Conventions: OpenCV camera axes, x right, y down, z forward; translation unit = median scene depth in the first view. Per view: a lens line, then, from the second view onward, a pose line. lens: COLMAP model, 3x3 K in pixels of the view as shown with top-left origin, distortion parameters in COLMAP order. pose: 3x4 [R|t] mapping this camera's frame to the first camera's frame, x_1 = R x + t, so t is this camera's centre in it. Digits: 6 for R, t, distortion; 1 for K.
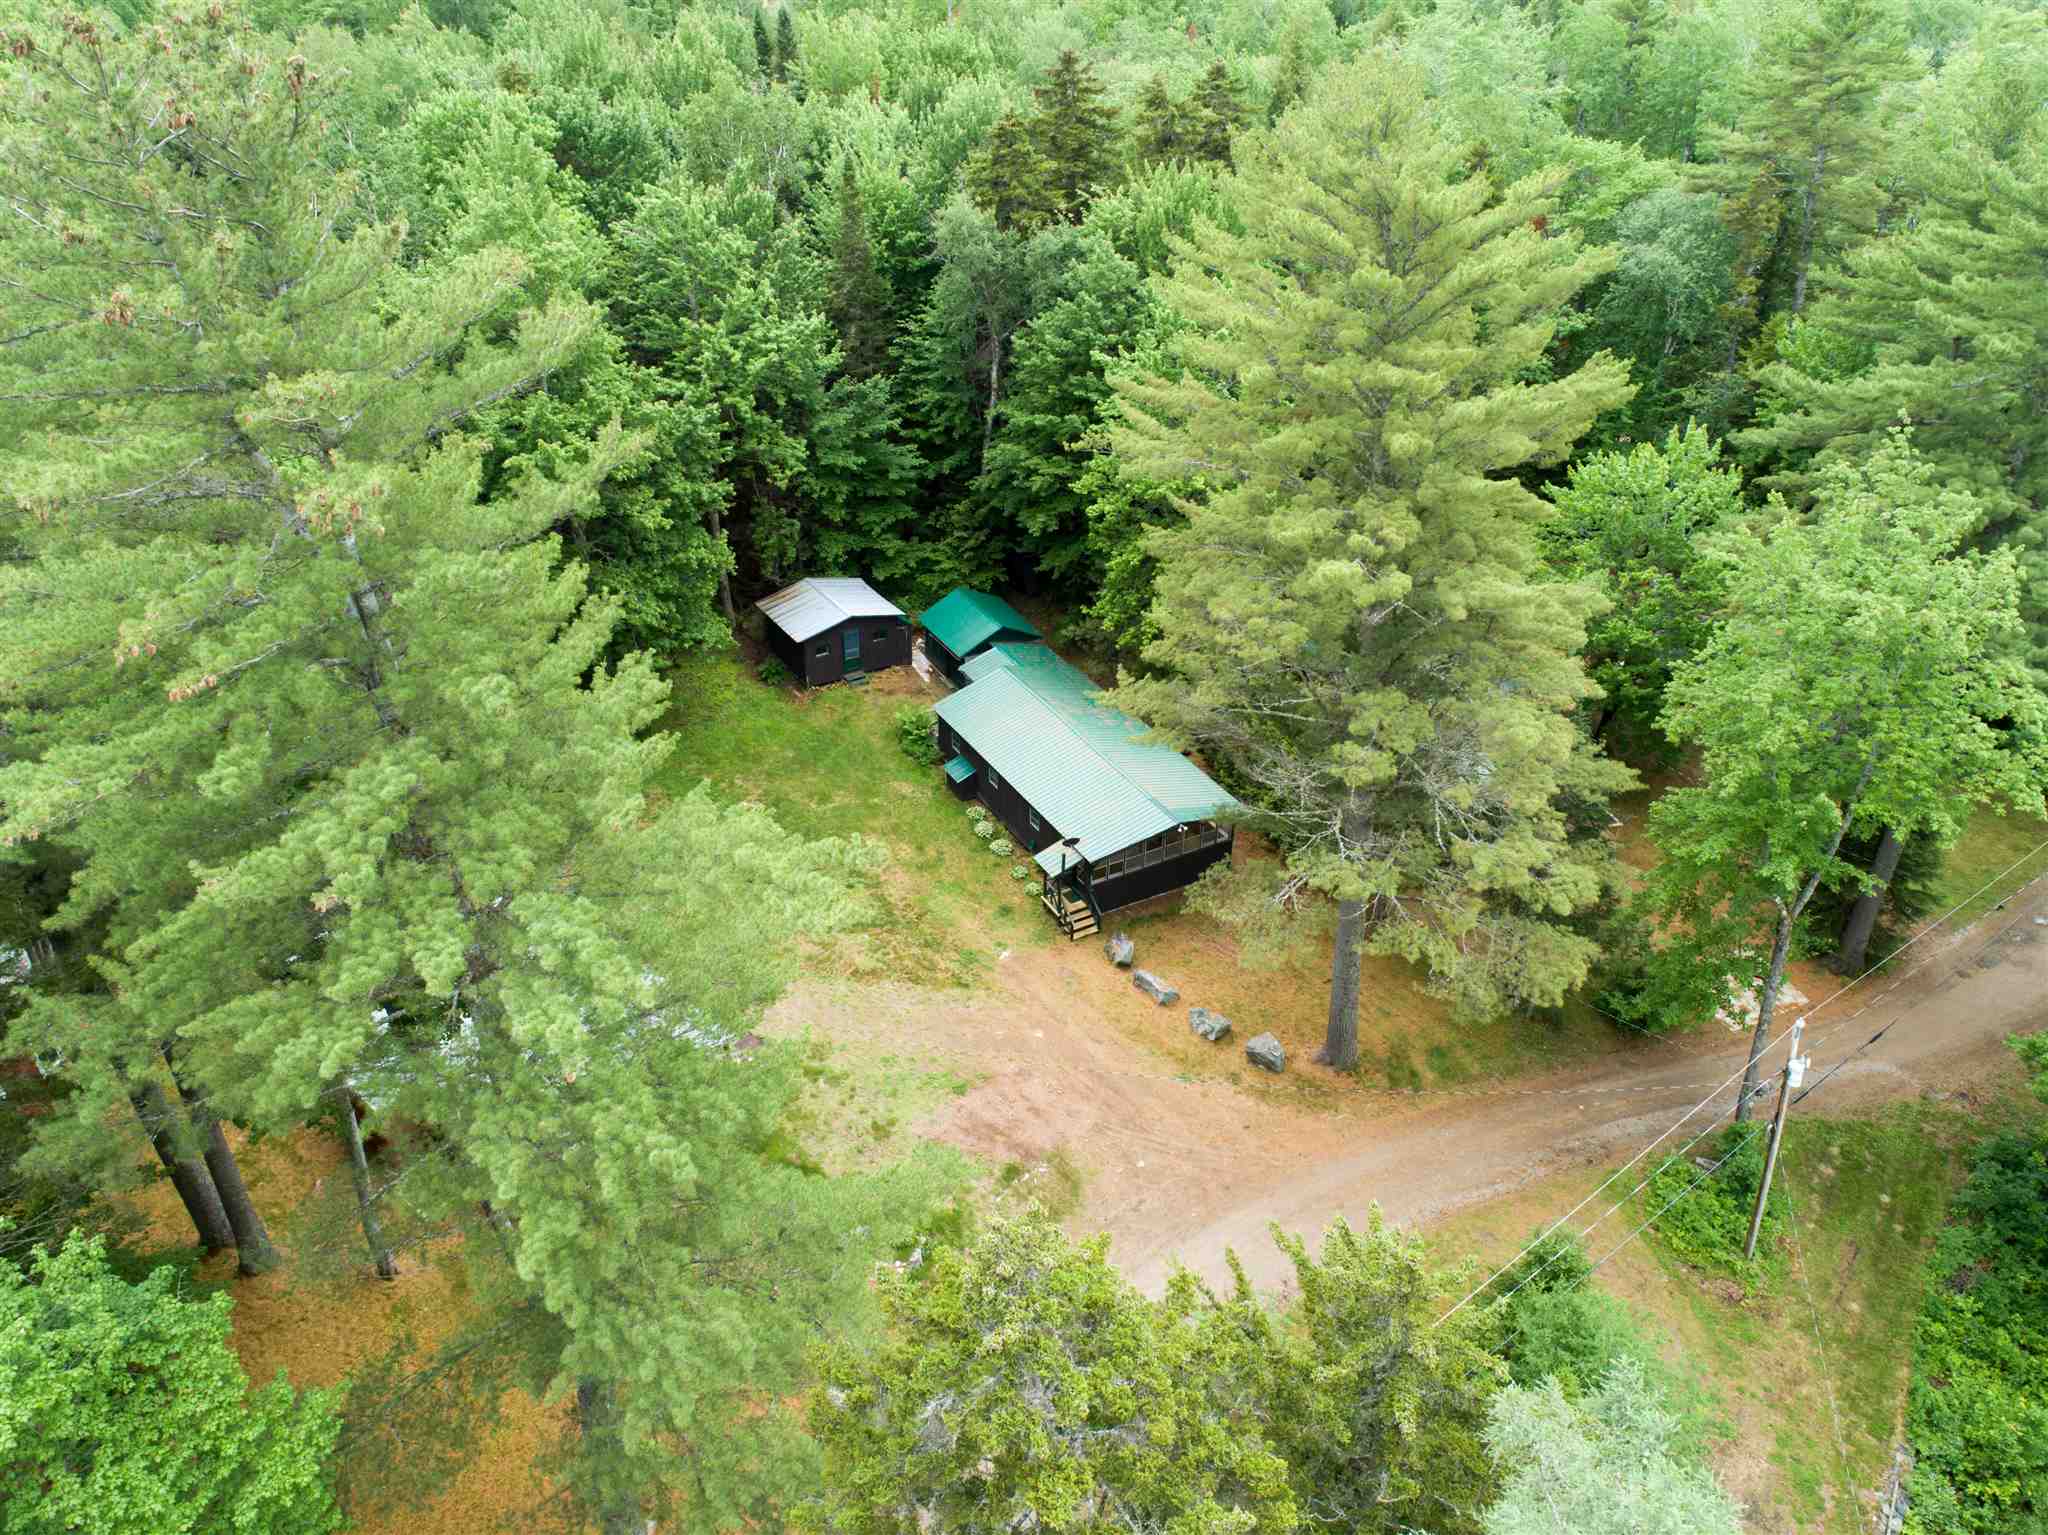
lens RADIAL K [[1536.9, 0, 1018.8], [0, 1536.9, 764.1], [0, 0, 1]] dist [-0.010888, 0.009595]
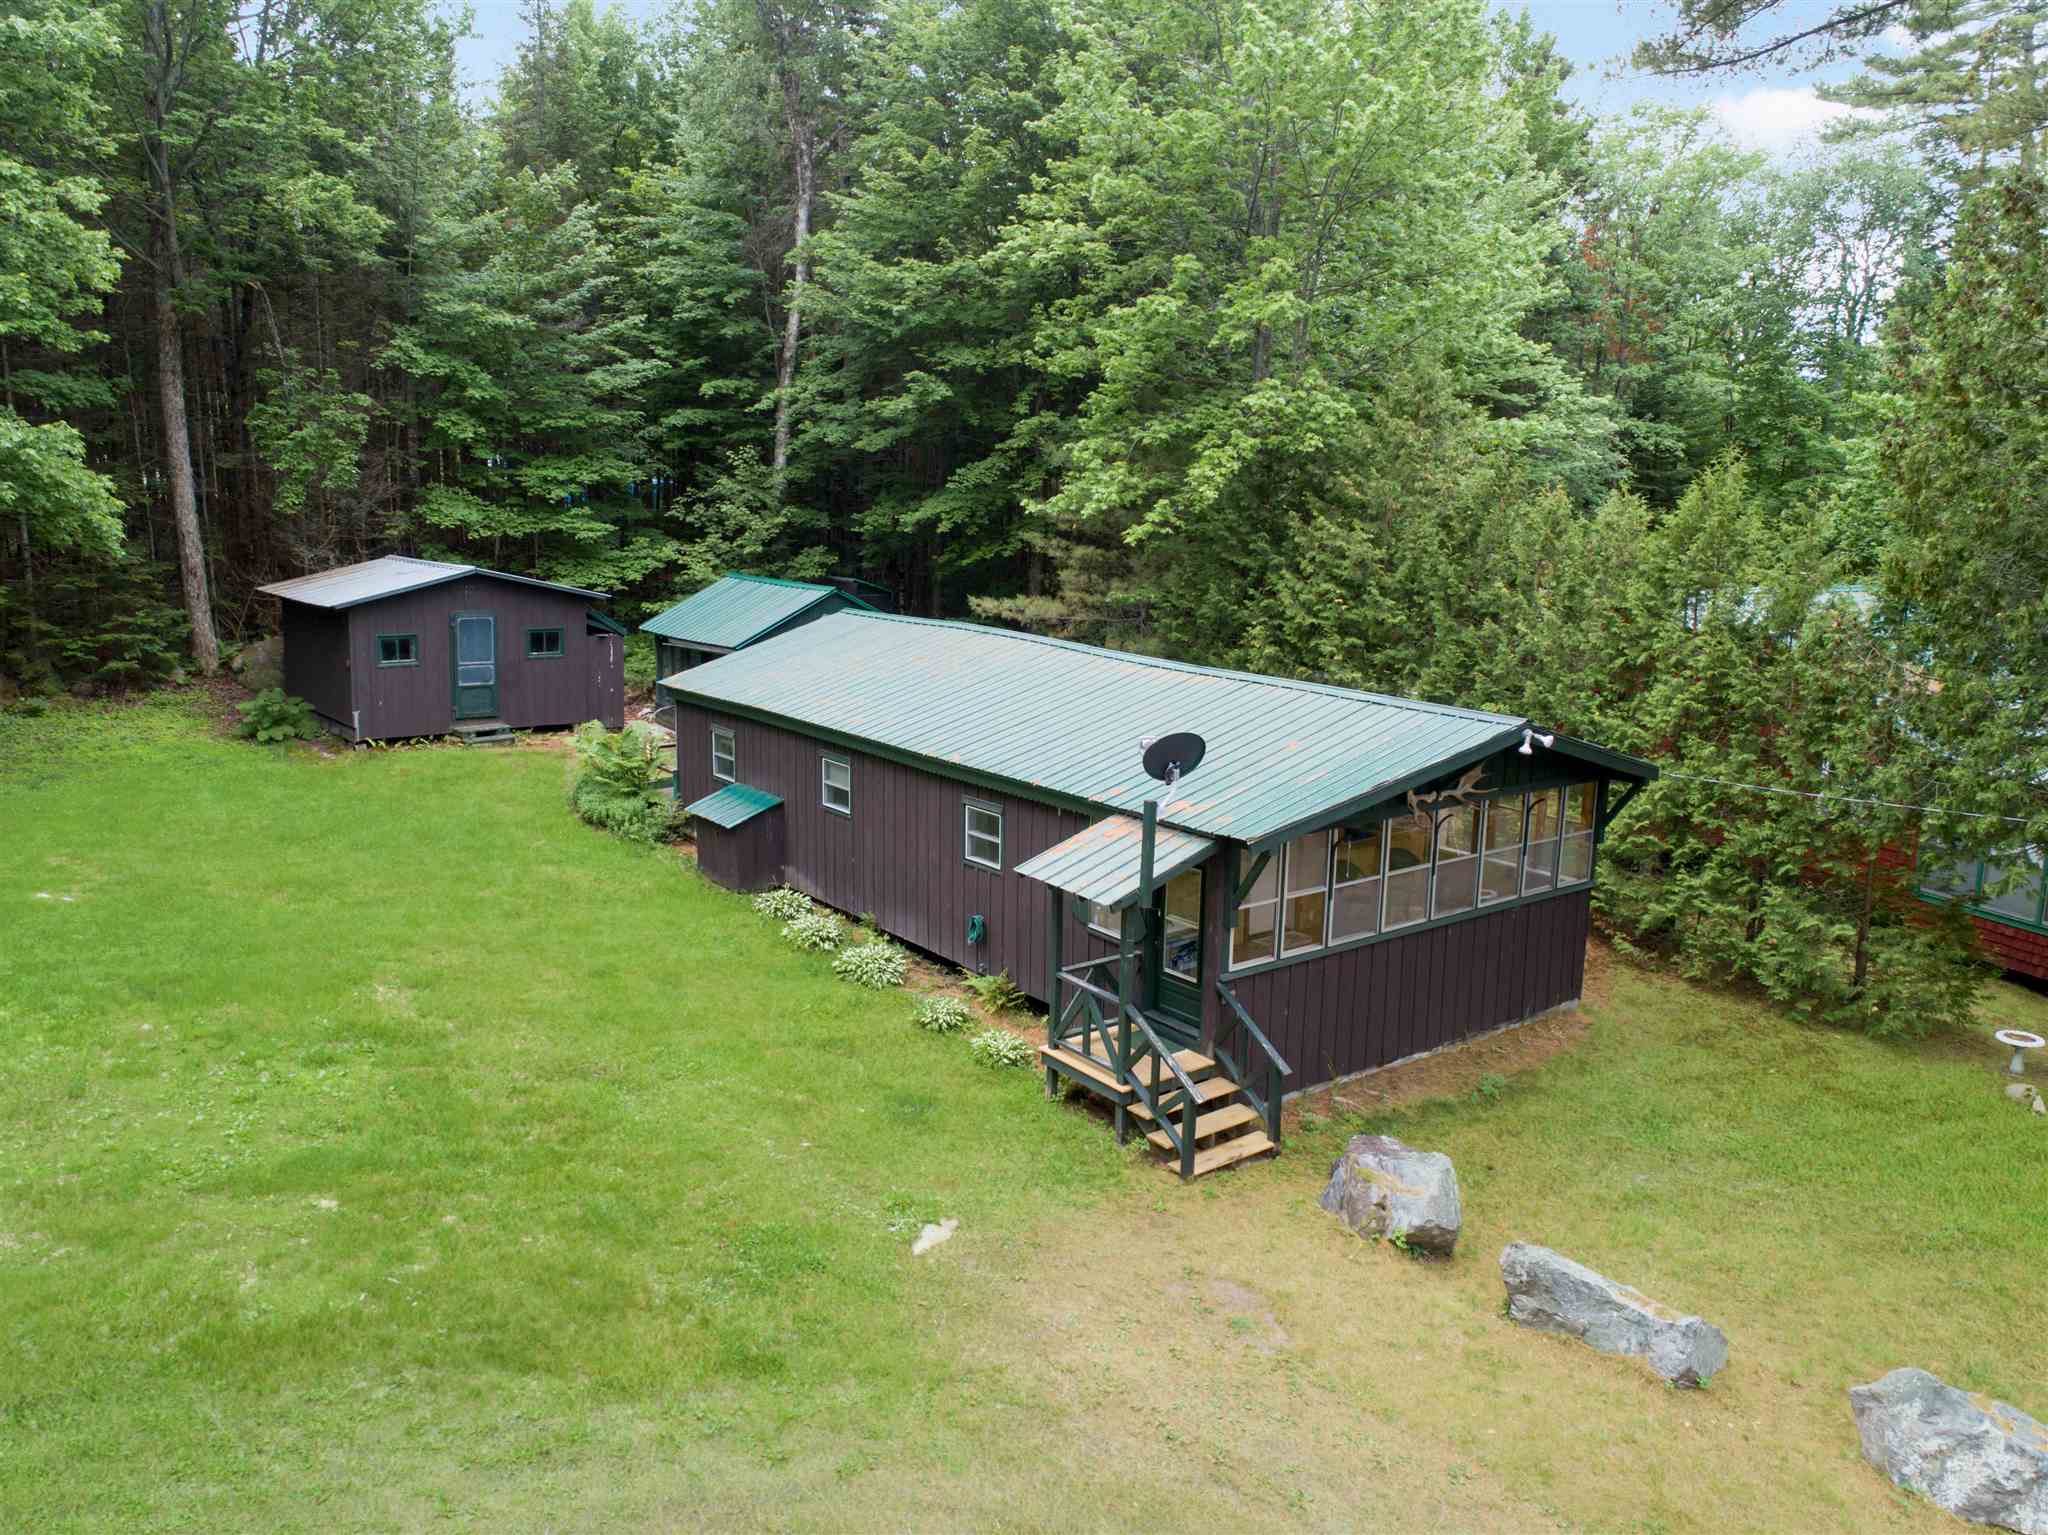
lens RADIAL K [[1536.9, 0, 1034.1], [0, 1536.9, 774.5], [0, 0, 1]] dist [-0.010888, 0.009595]
pose [[0.986724, -0.007210, 0.162249, -0.031283], [0.066312, 0.929832, -0.361960, 0.143278], [-0.148254, 0.367914, 0.917965, 0.751893]]
